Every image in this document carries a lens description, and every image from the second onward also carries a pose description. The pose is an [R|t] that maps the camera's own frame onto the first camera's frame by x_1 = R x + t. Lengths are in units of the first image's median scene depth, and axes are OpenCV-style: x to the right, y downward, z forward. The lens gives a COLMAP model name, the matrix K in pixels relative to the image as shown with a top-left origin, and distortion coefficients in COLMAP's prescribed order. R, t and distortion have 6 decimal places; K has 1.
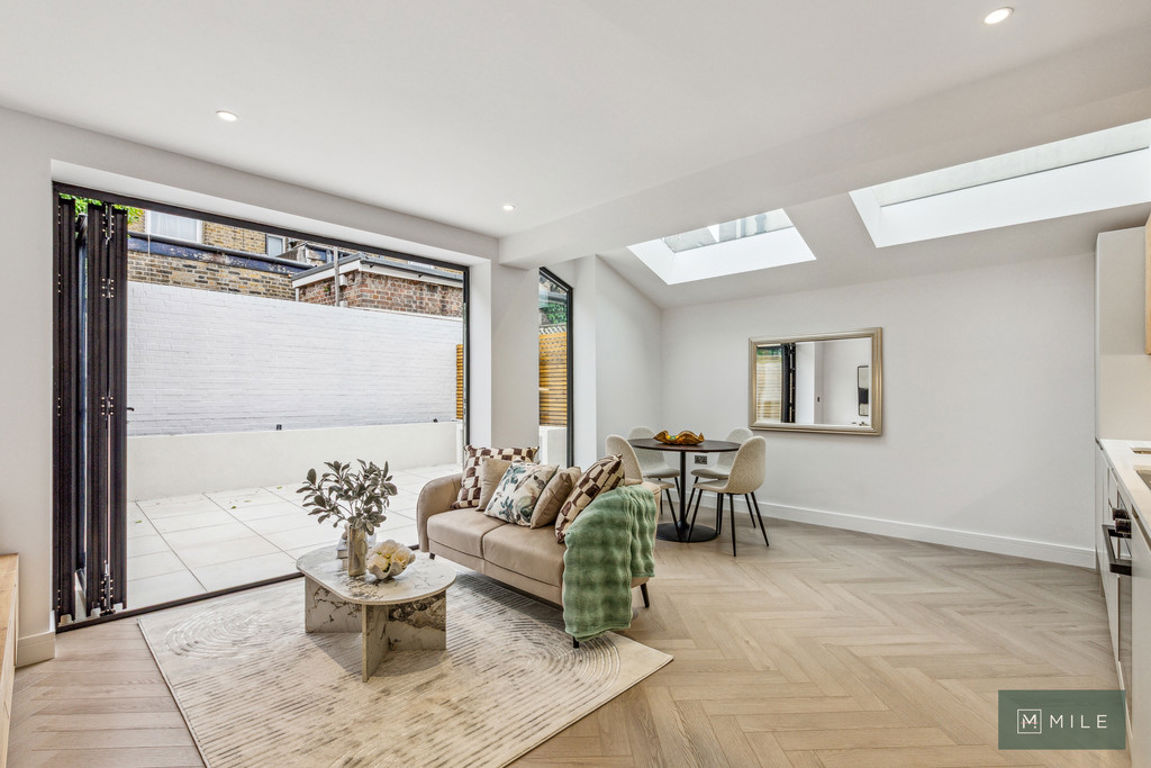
lens RADIAL K [[523.4, 0, 579.9], [0, 523.4, 388.5], [0, 0, 1]] dist [-0.006040, -0.001425]
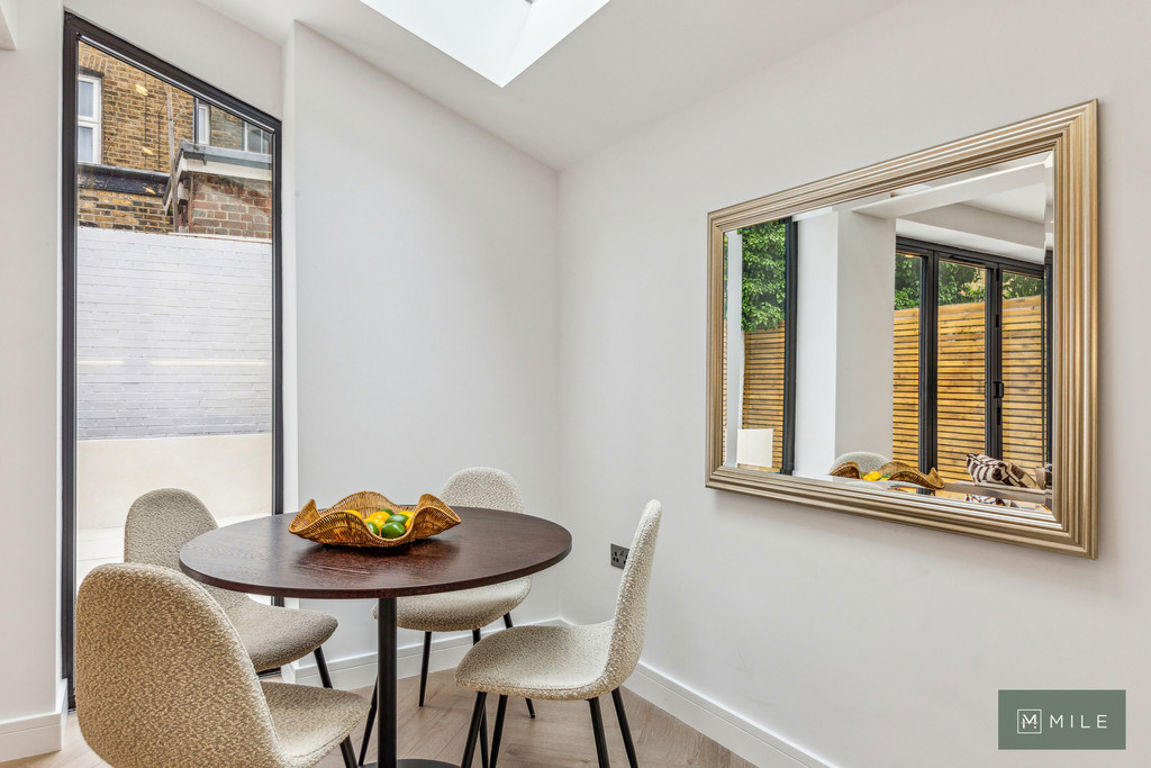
lens RADIAL K [[735.9, 0, 572.3], [0, 735.9, 377.8], [0, 0, 1]] dist [-0.017497, 0.001181]
pose [[0.965536, 0.000045, -0.260271, 0.202360], [0.002732, 0.999943, 0.010309, -0.000558], [0.260256, -0.010665, 0.965481, 0.304631]]
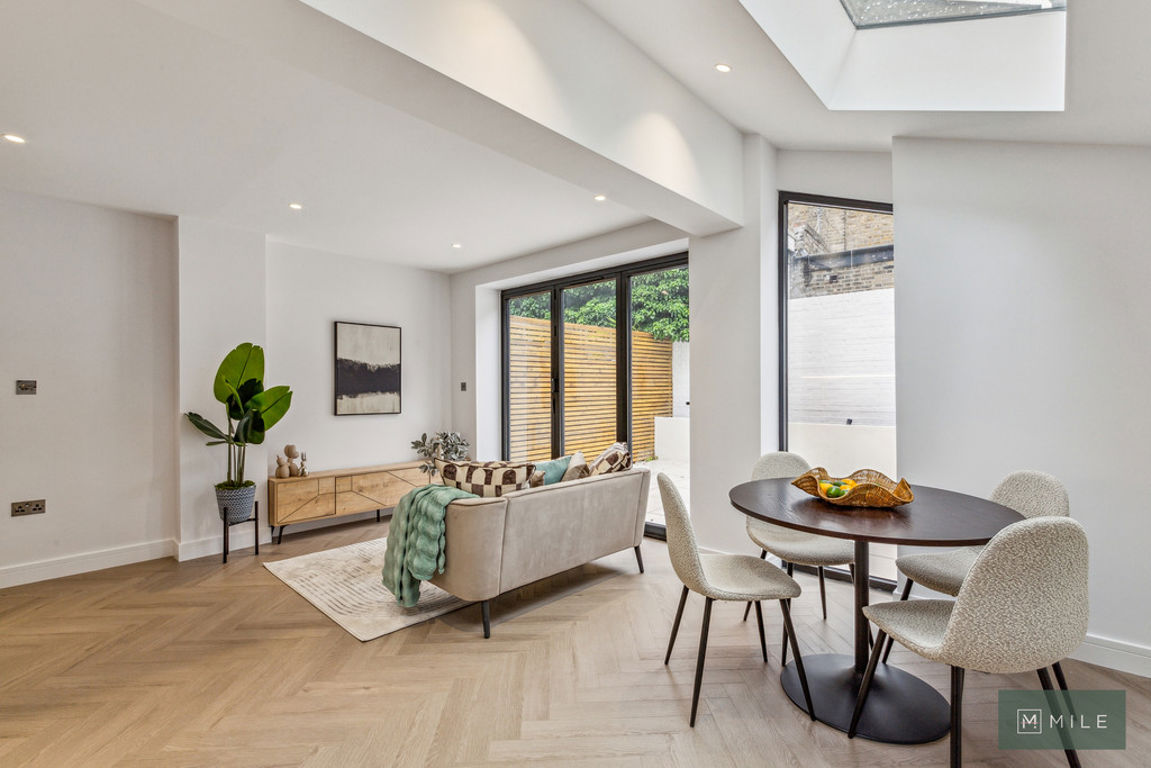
lens RADIAL K [[523.4, 0, 578.9], [0, 523.4, 387.9], [0, 0, 1]] dist [-0.006040, -0.001425]
pose [[0.009799, 0.001096, -0.999951, 0.330872], [0.014891, 0.999888, 0.001242, 0.000900], [0.999841, -0.014903, 0.009781, 0.379955]]
